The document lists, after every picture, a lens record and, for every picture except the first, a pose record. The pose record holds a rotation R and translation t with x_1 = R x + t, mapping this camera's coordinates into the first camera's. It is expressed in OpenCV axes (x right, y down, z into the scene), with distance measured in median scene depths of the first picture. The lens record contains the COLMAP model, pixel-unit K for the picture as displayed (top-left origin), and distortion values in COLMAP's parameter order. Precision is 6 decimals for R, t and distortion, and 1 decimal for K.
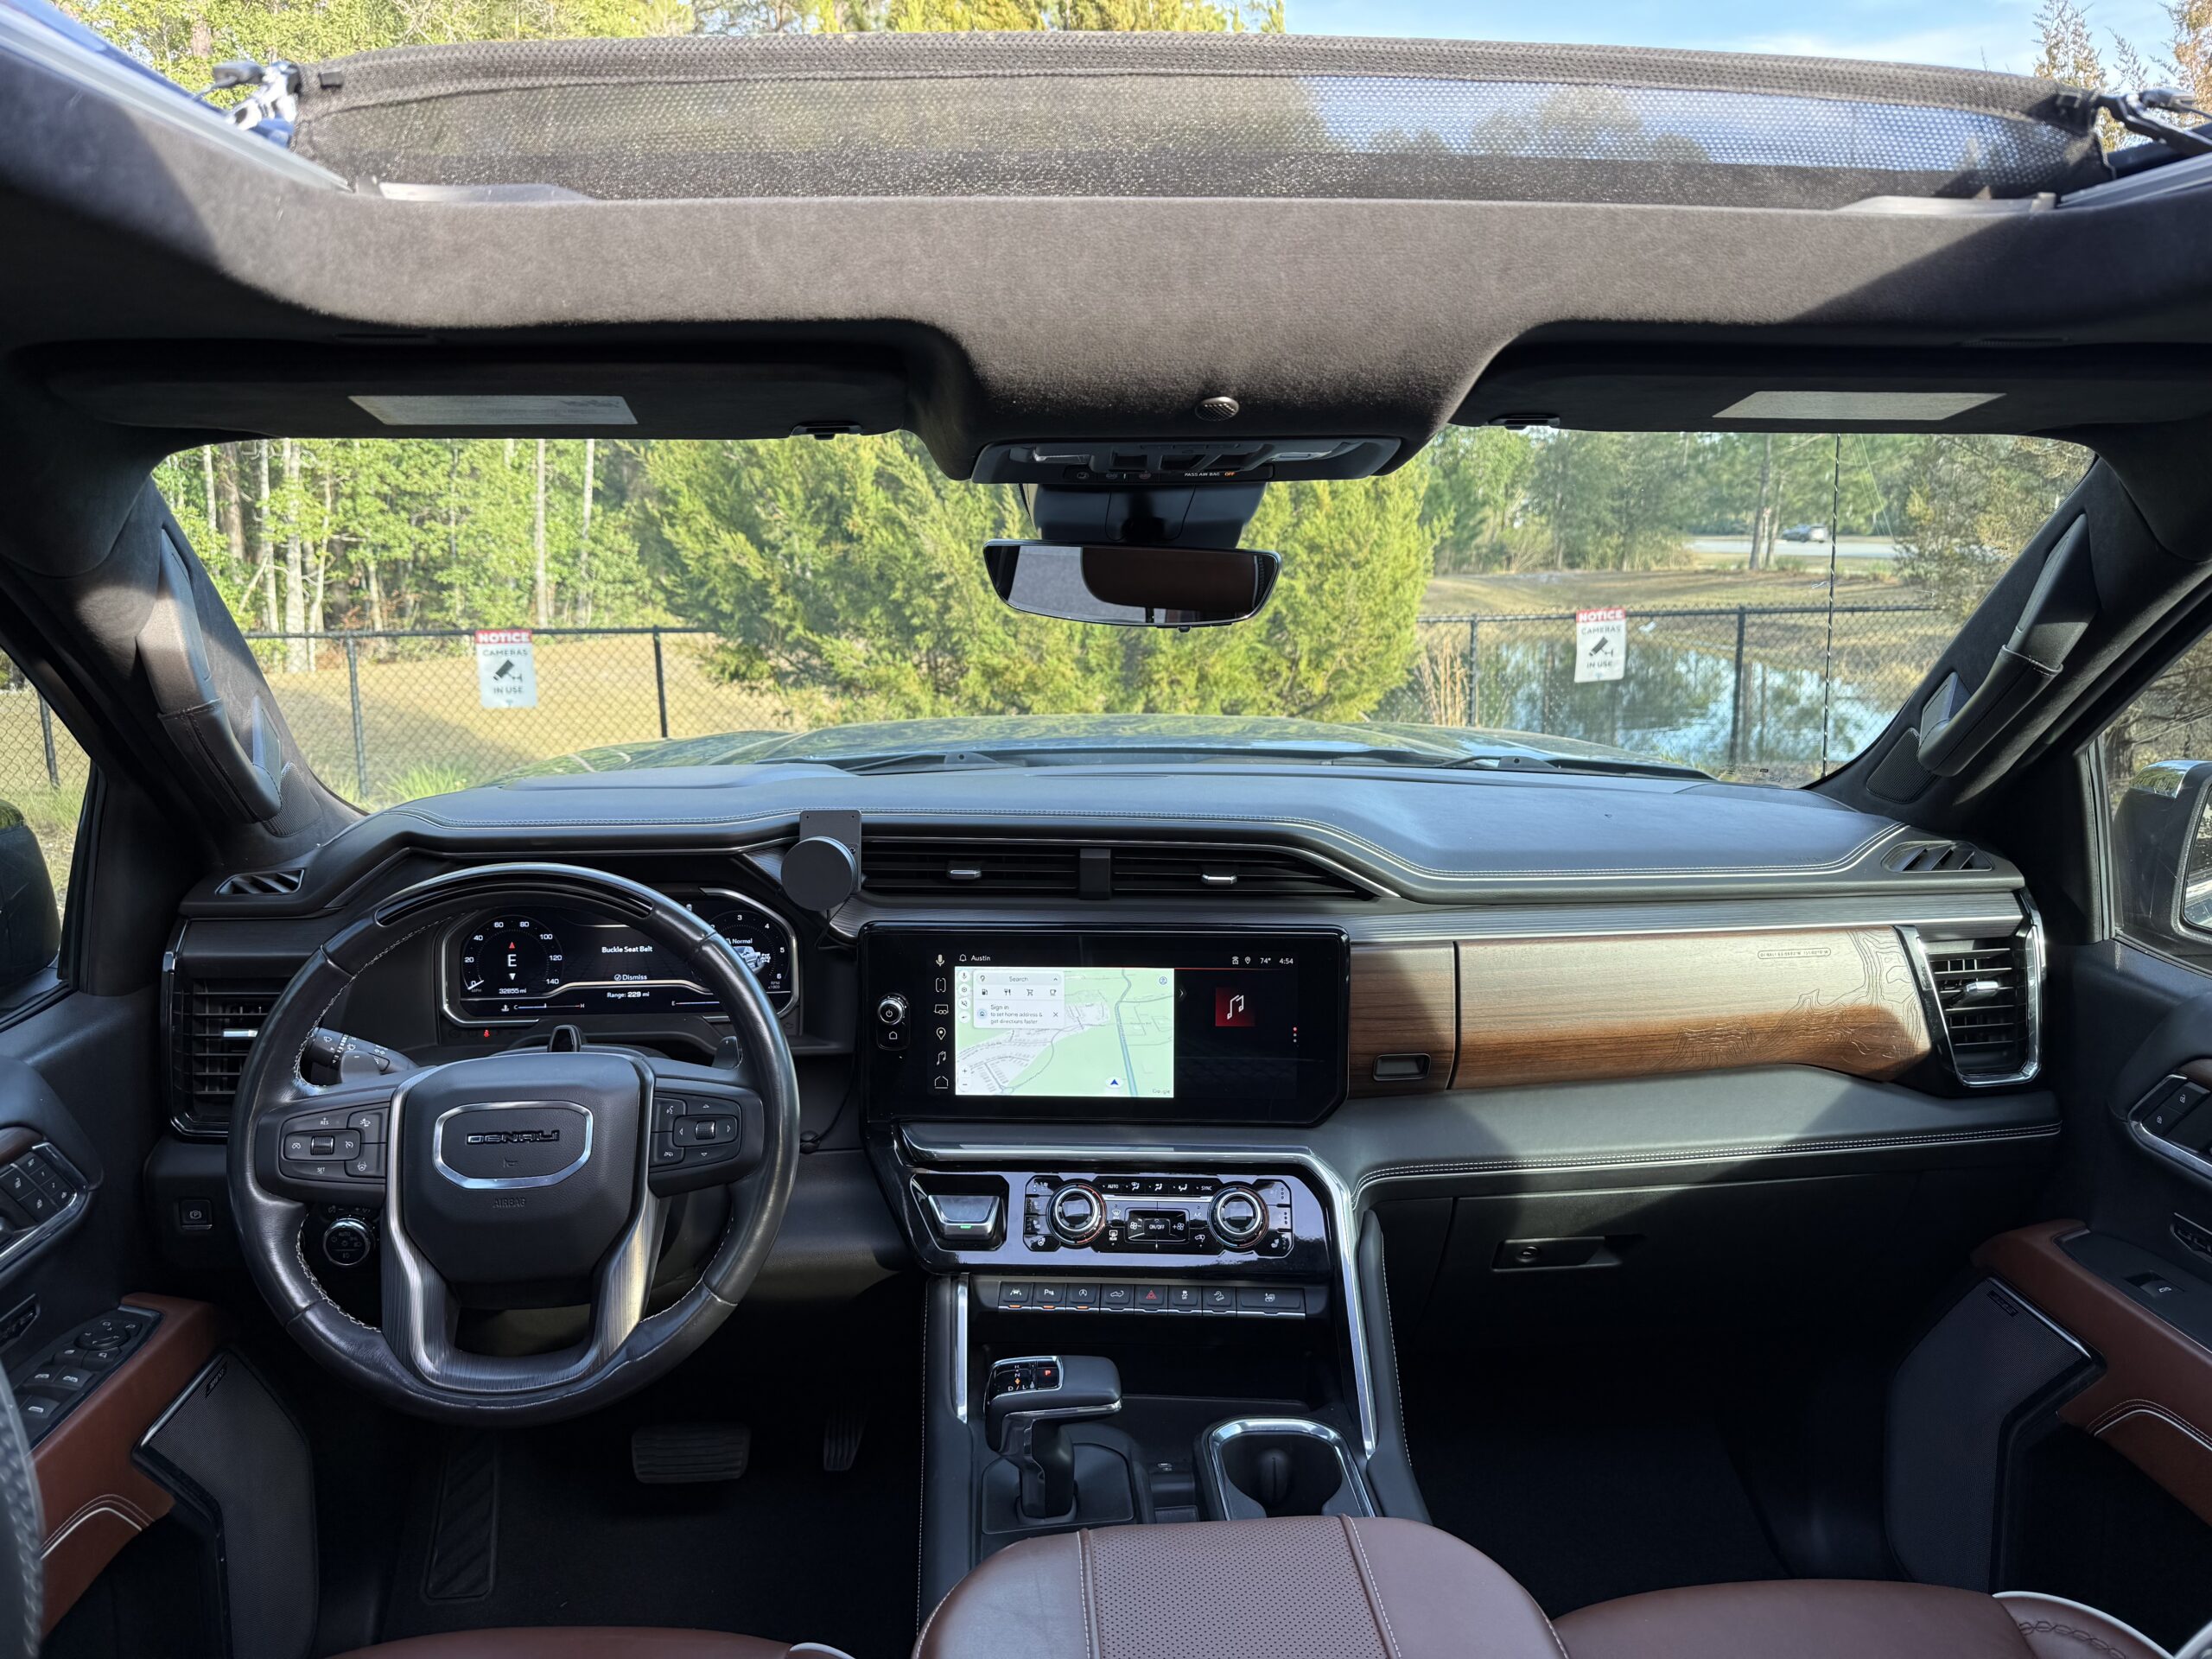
lens RADIAL K [[1585.1, 0, 1116.8], [0, 1585.1, 829.1], [0, 0, 1]] dist [0.100569, -0.135111]
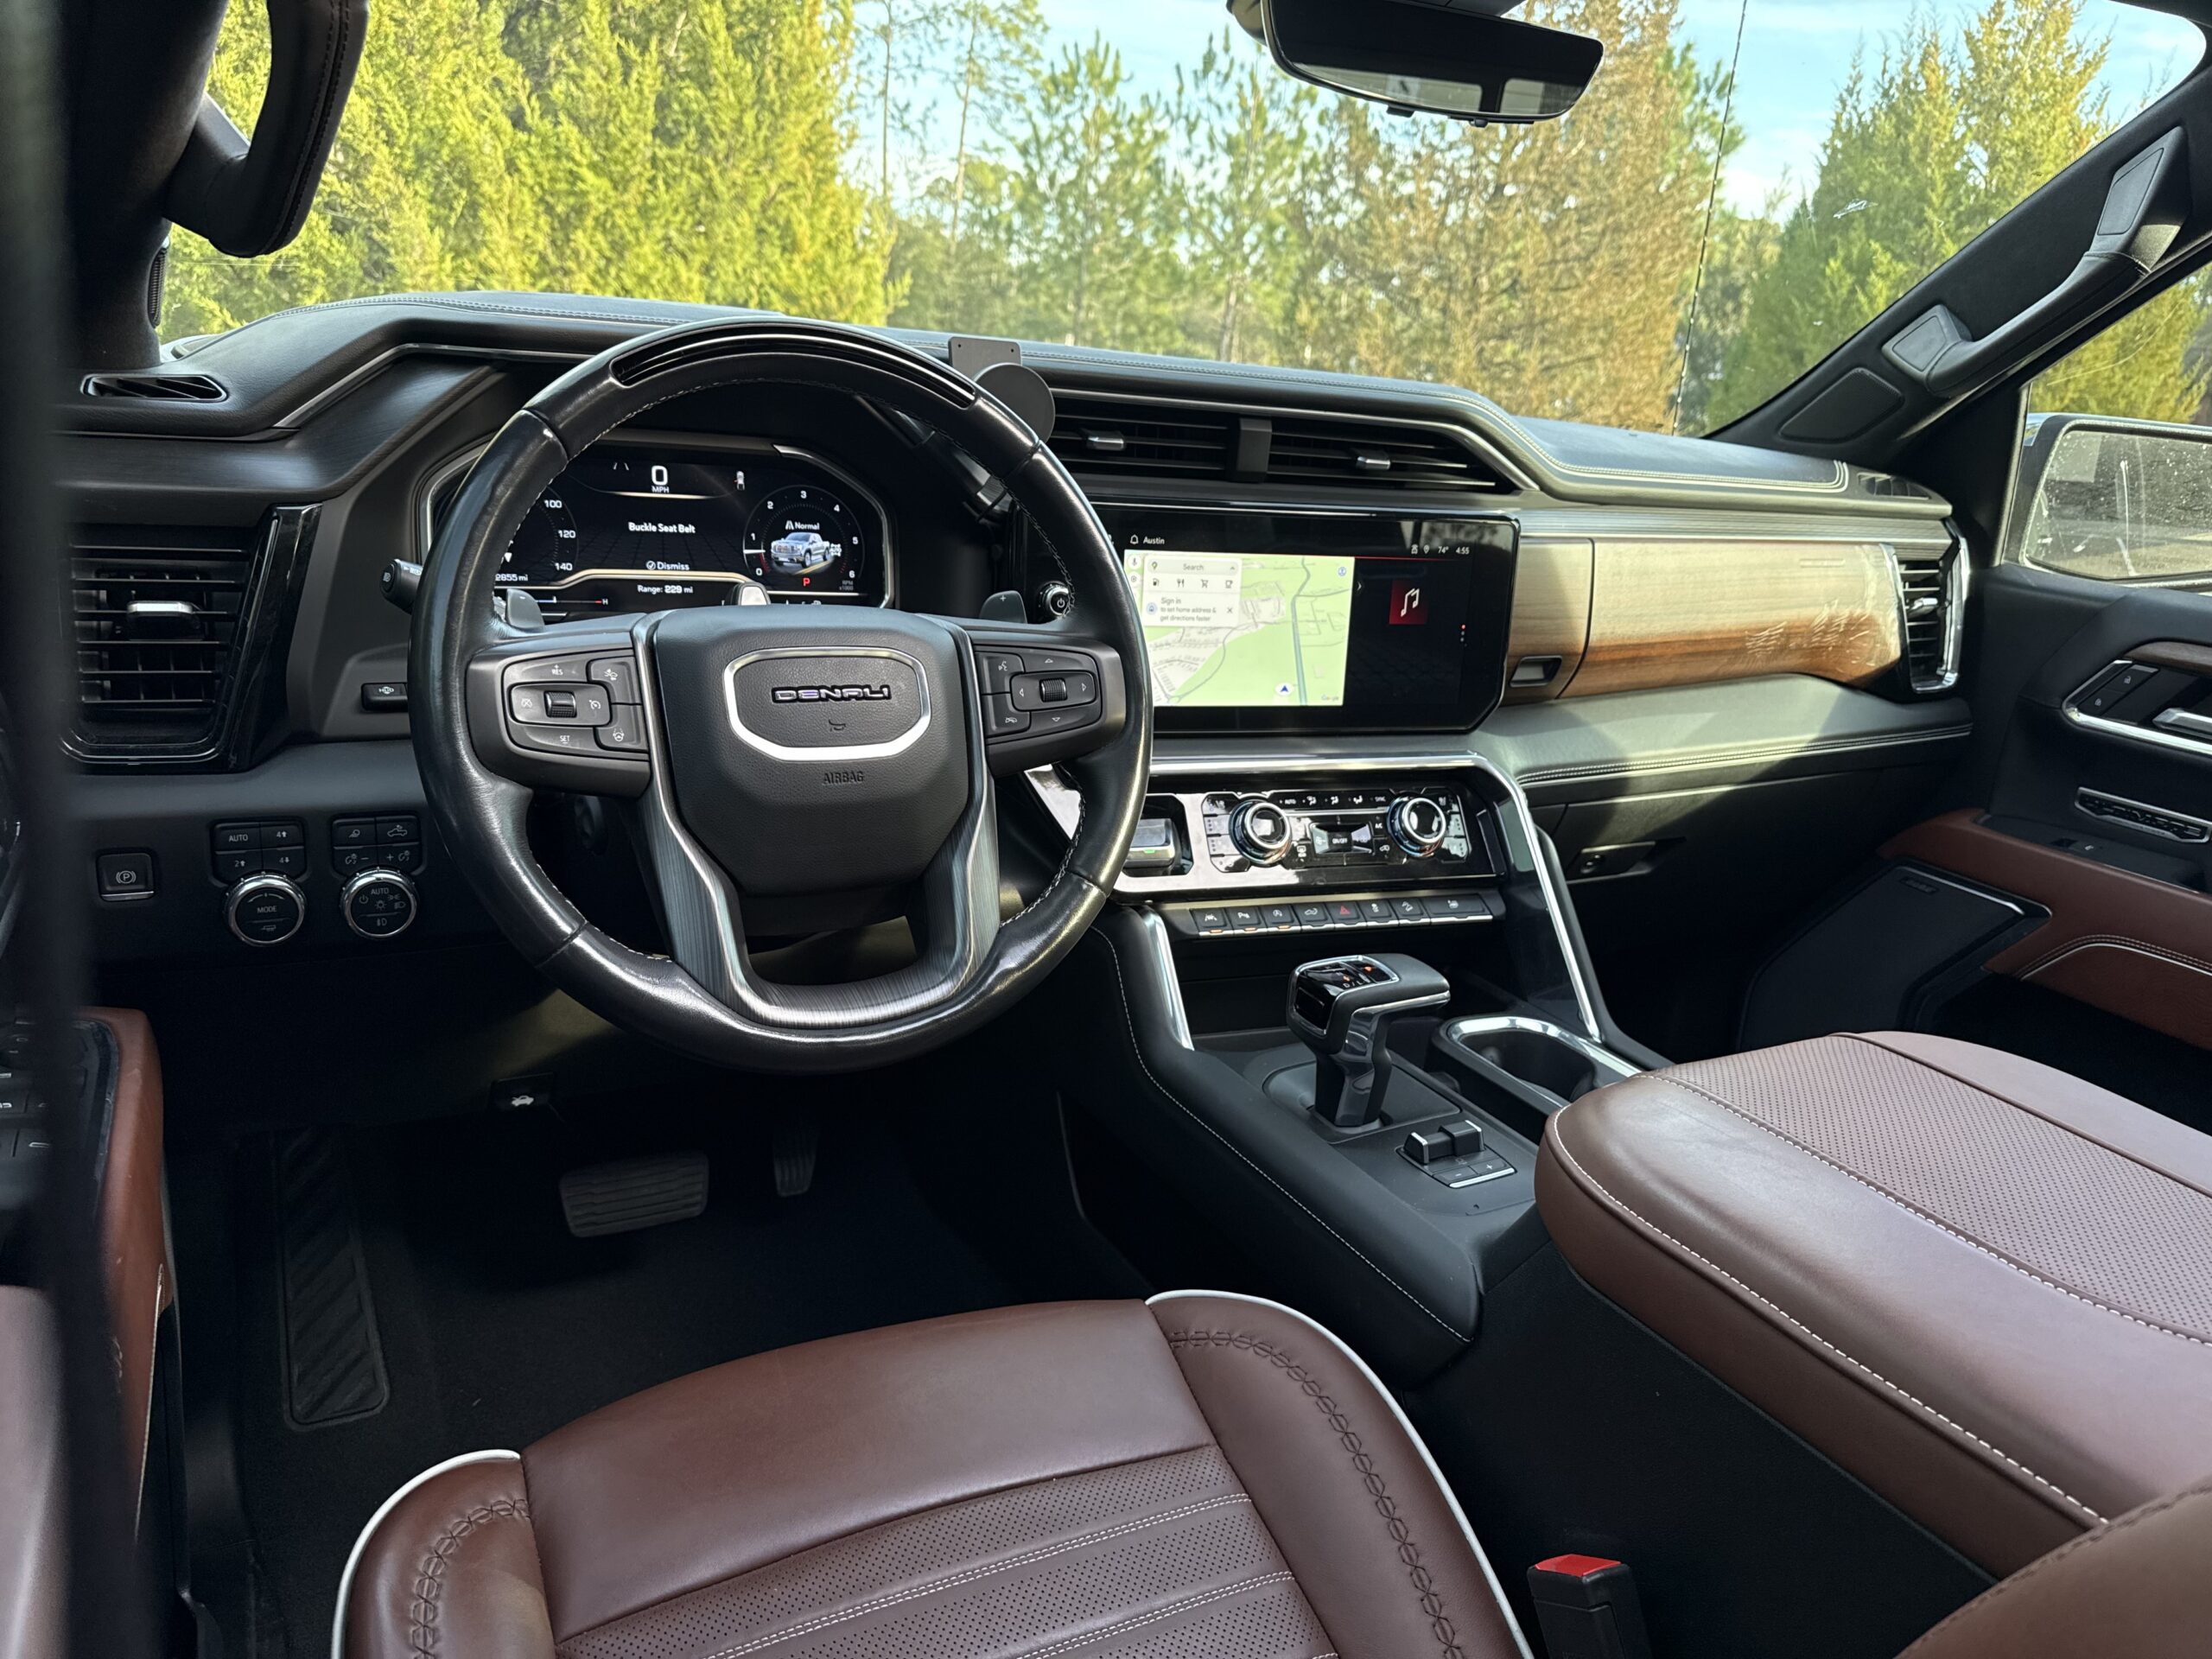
lens RADIAL K [[1556.4, 0, 1112.3], [0, 1556.4, 847.0], [0, 0, 1]] dist [0.145608, -0.191440]
pose [[0.908927, -0.046505, 0.414353, -0.458399], [-0.003608, 0.992846, 0.119347, 0.143911], [-0.416939, -0.109973, 0.902257, 0.240901]]
